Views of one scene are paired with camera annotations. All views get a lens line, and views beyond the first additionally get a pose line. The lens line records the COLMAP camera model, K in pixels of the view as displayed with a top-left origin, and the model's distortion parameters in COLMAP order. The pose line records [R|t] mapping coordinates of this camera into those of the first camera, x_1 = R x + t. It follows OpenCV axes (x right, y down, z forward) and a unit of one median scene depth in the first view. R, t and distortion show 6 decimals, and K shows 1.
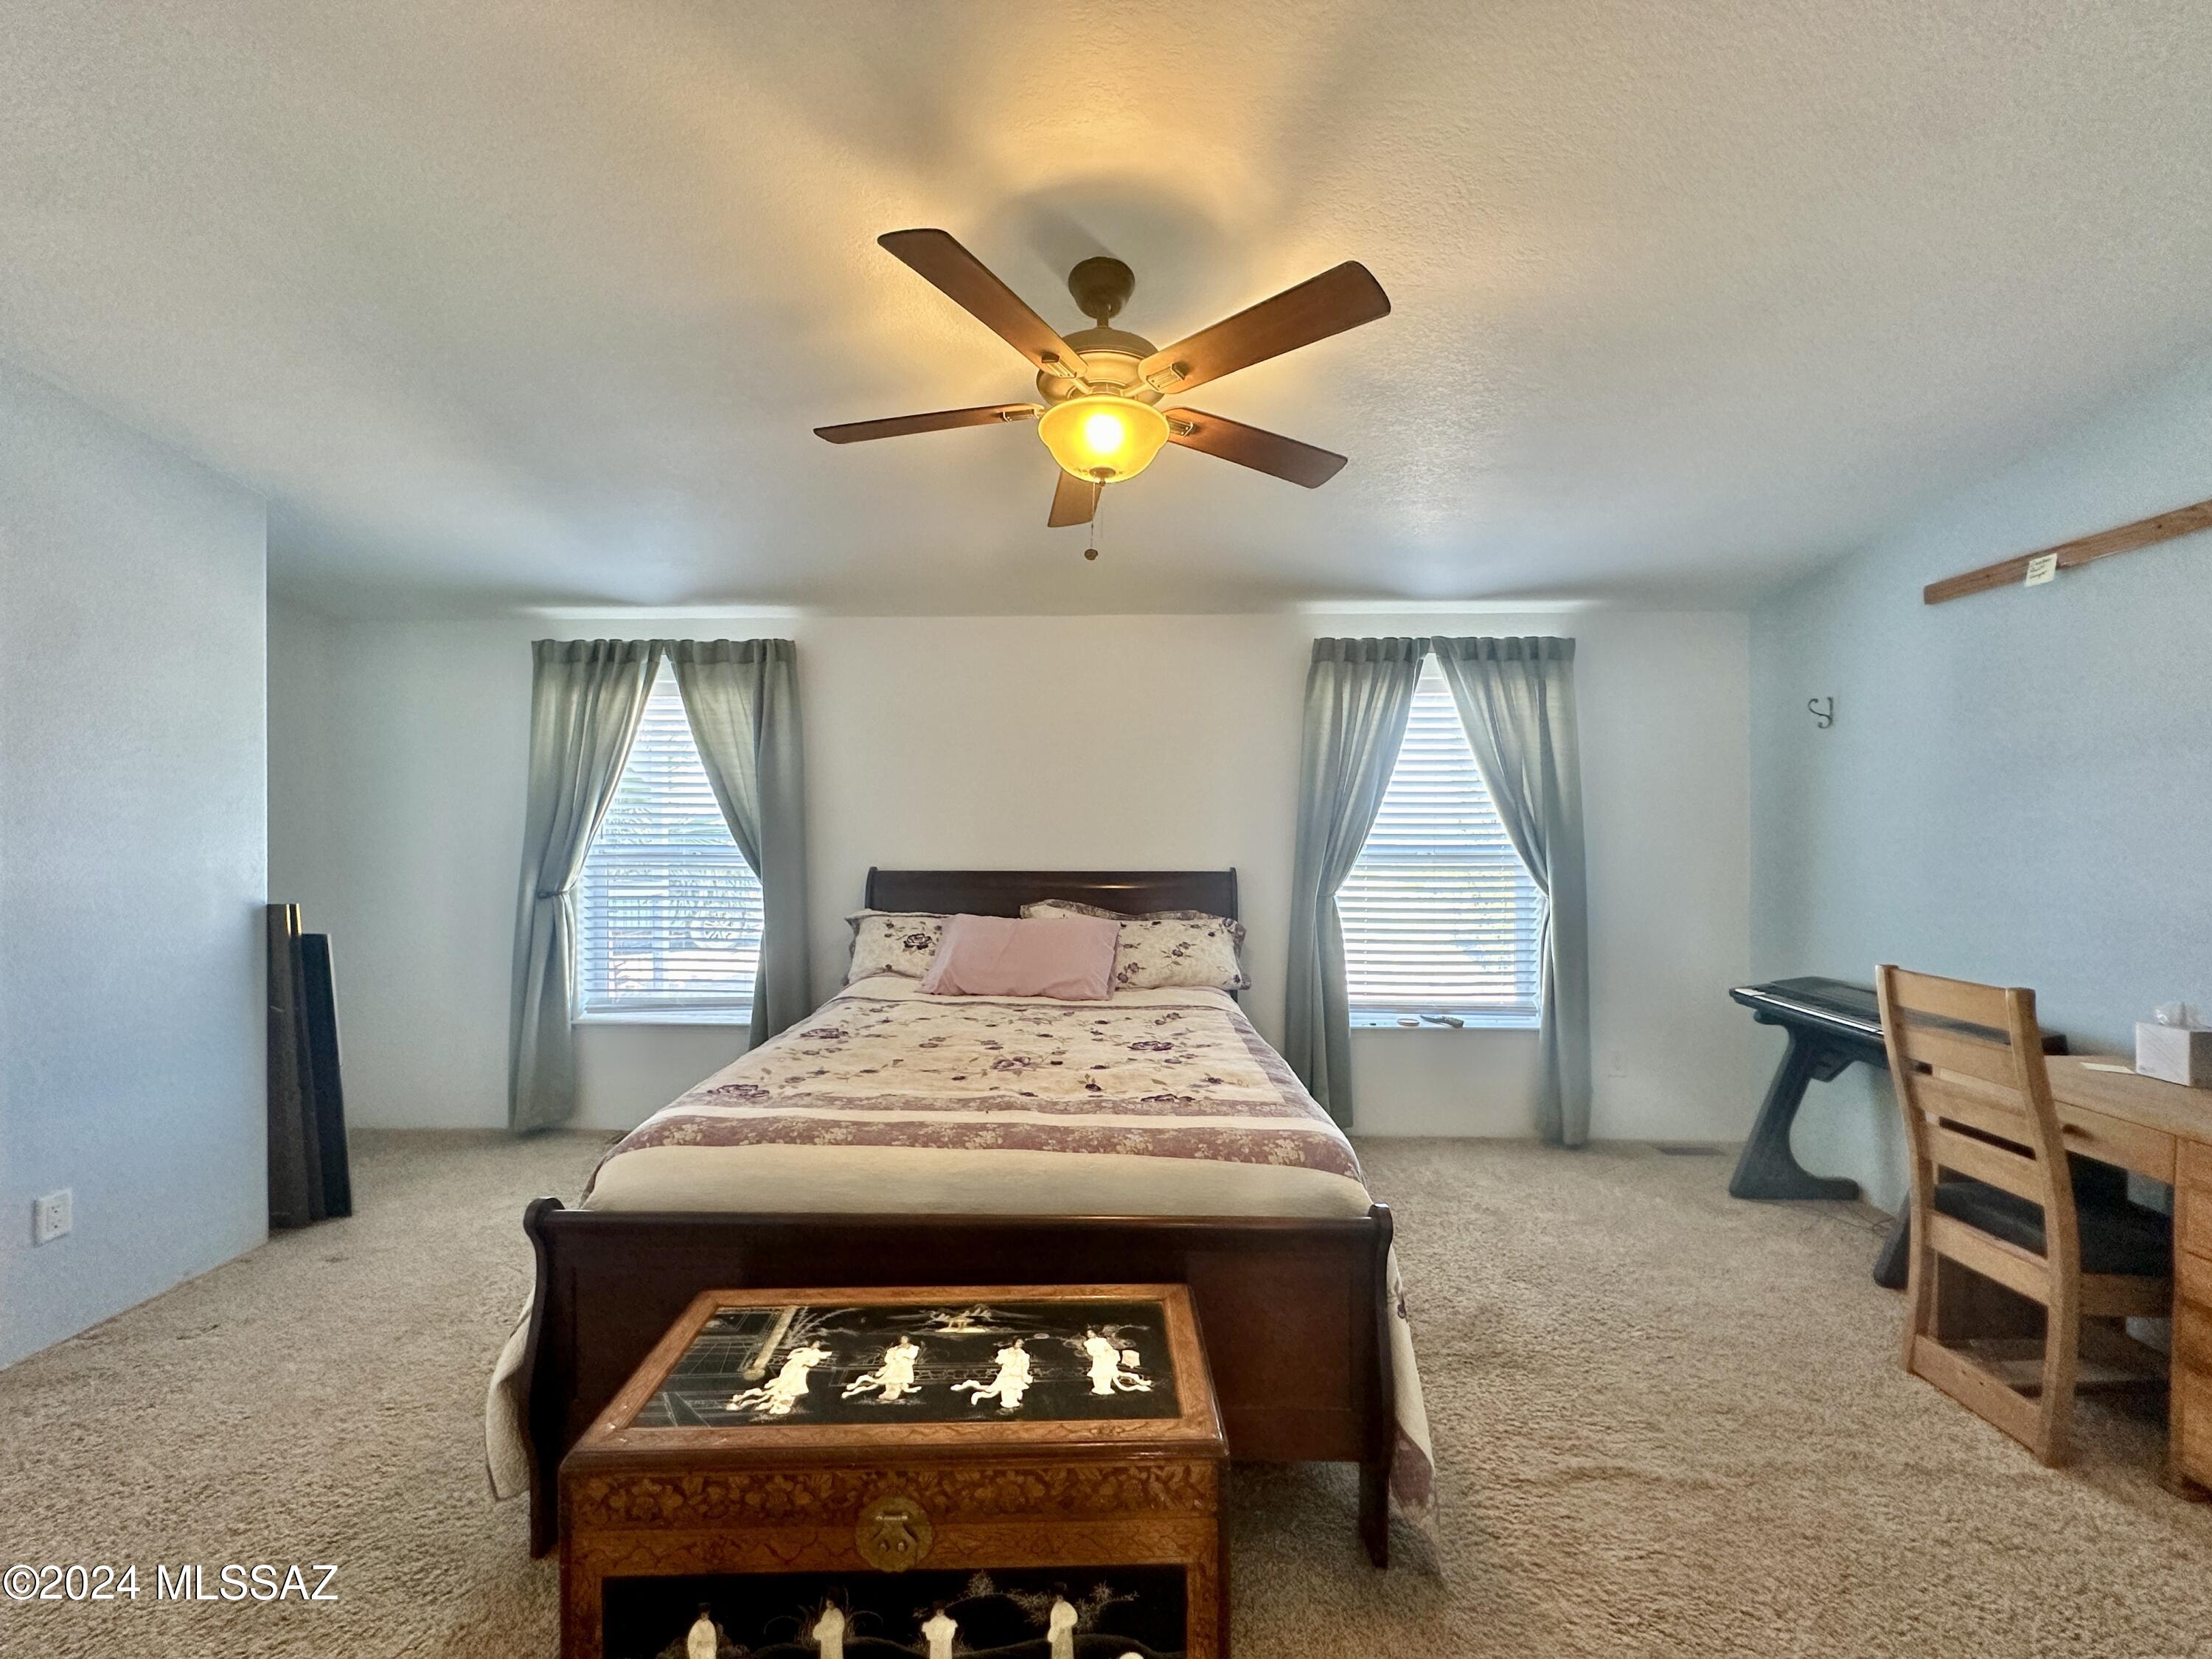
lens RADIAL K [[885.9, 0, 1107.0], [0, 885.9, 824.1], [0, 0, 1]] dist [0.000696, -0.000938]
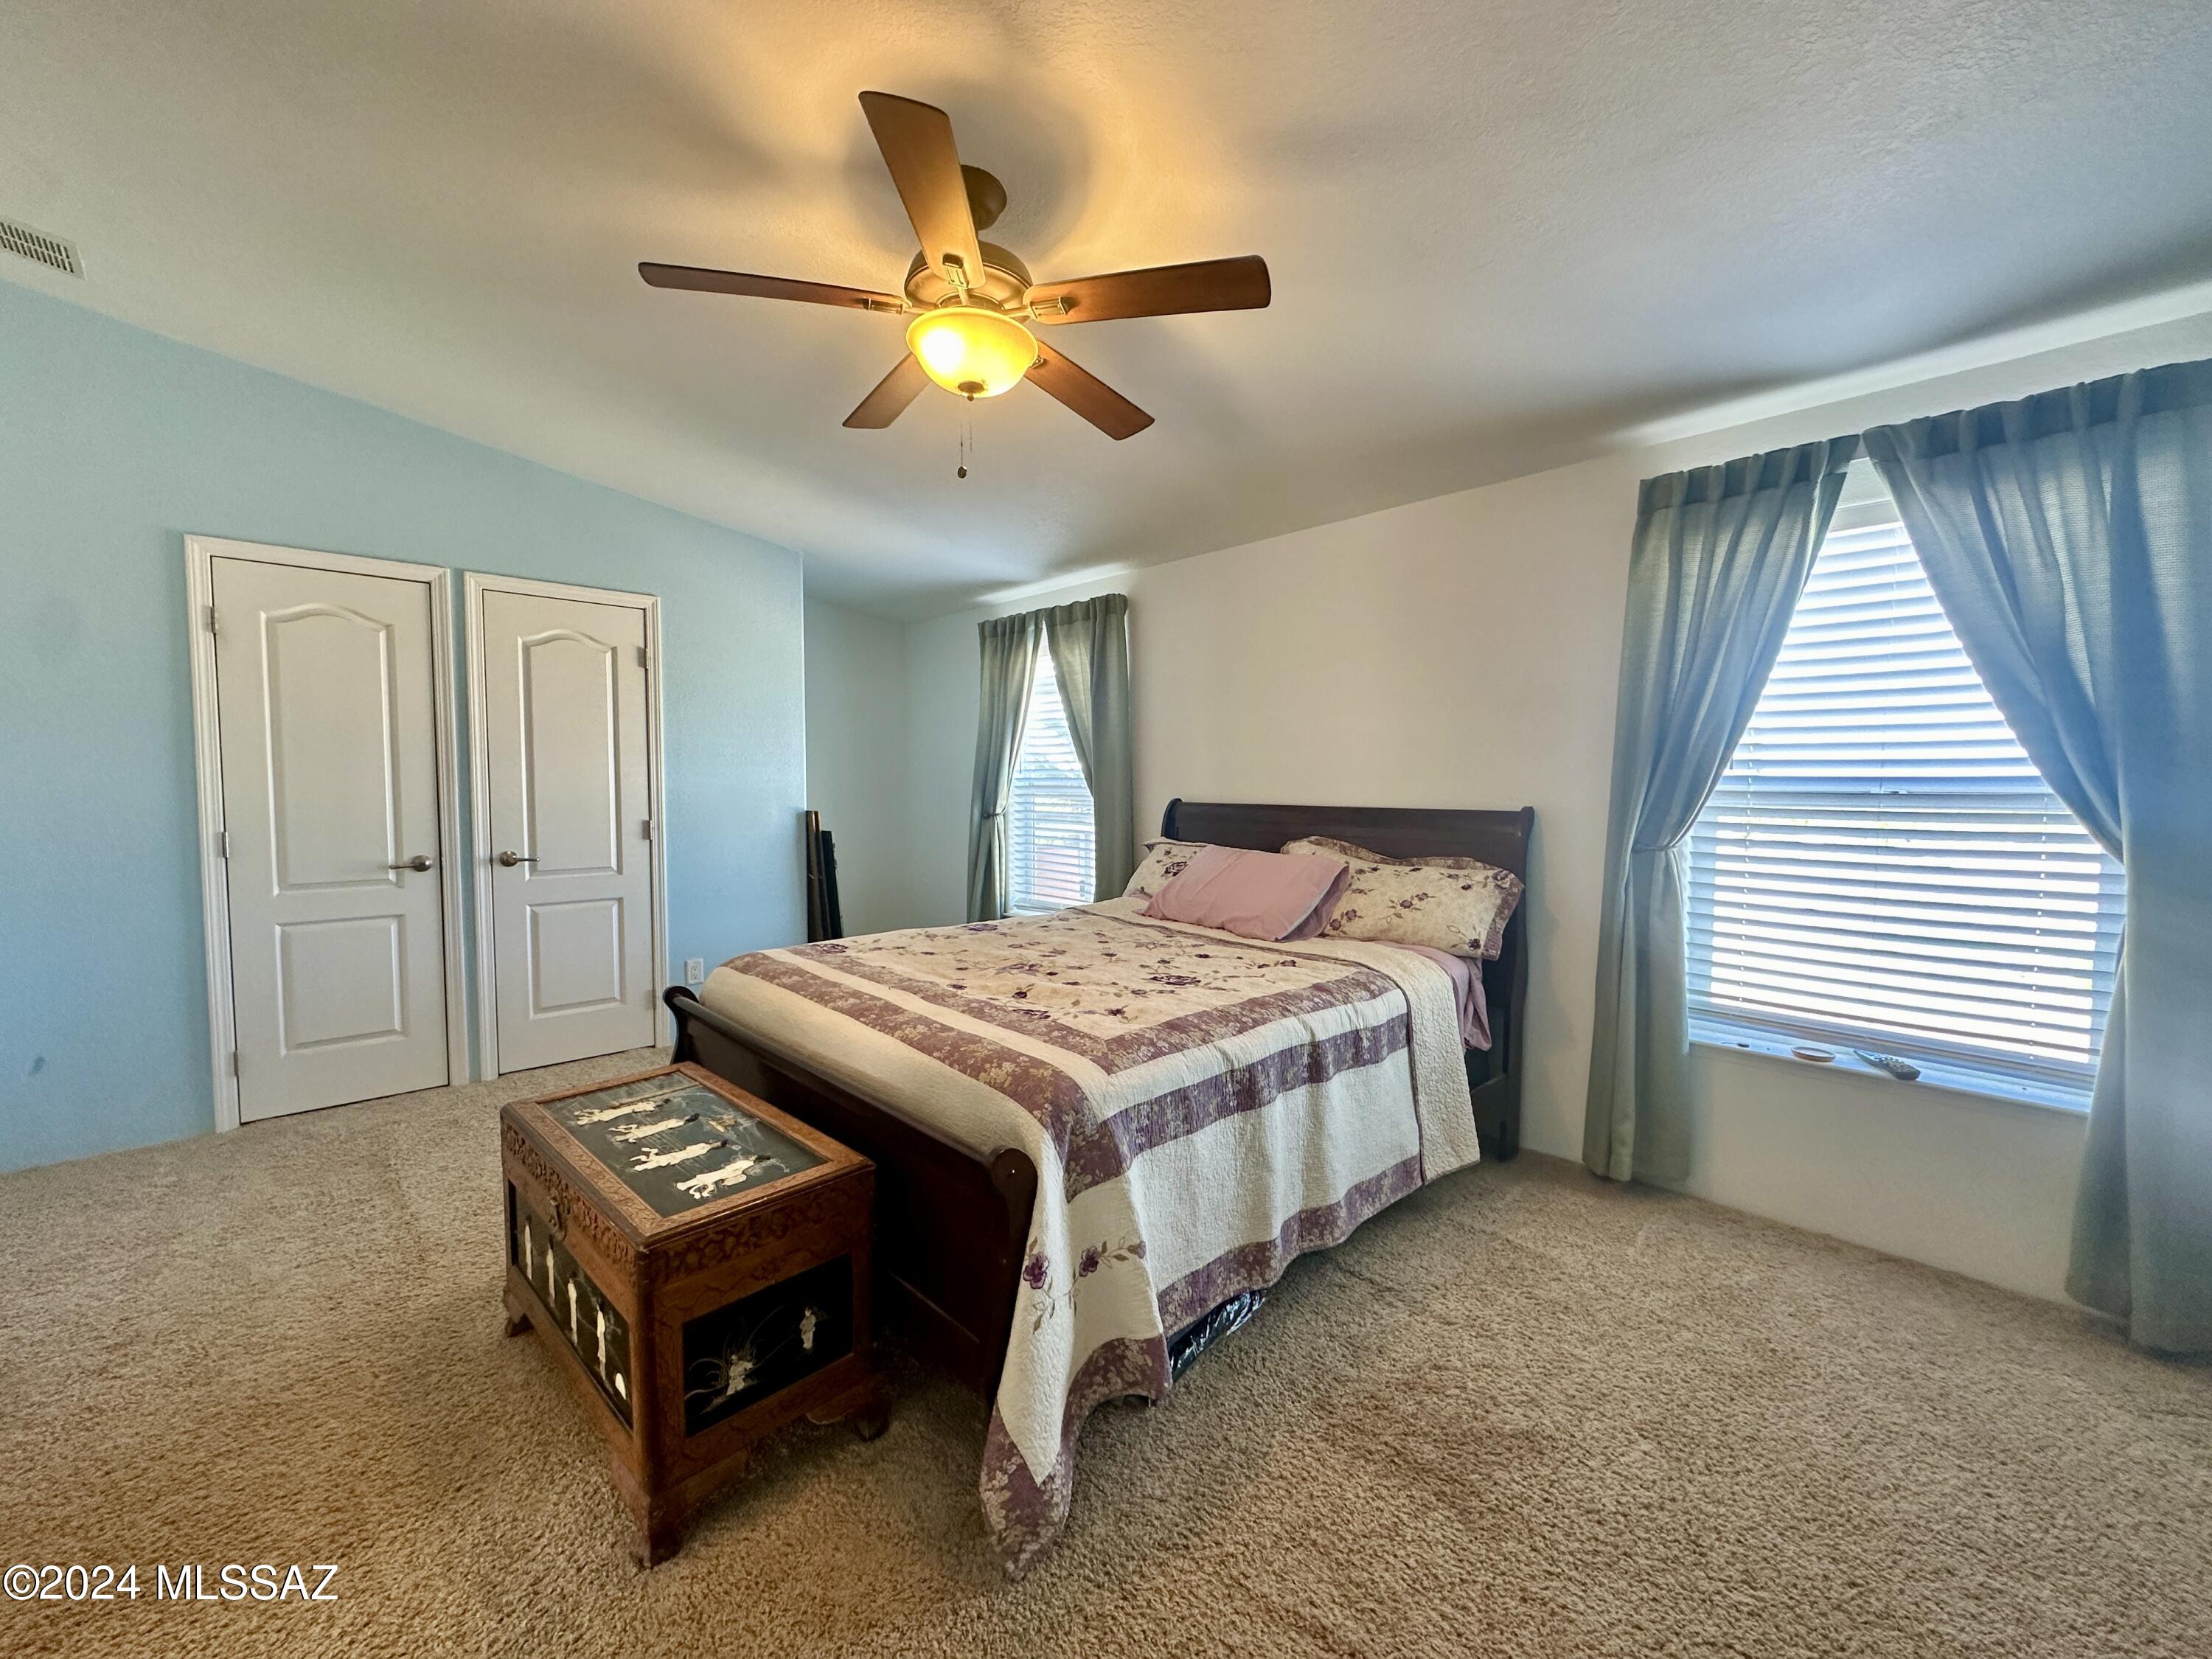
lens RADIAL K [[885.9, 0, 1113.4], [0, 885.9, 824.6], [0, 0, 1]] dist [0.000696, -0.000938]
pose [[0.704383, 0.036285, -0.708892, 0.450631], [-0.001004, 0.998742, 0.050124, 0.027291], [0.709820, -0.034595, 0.703533, 0.205007]]
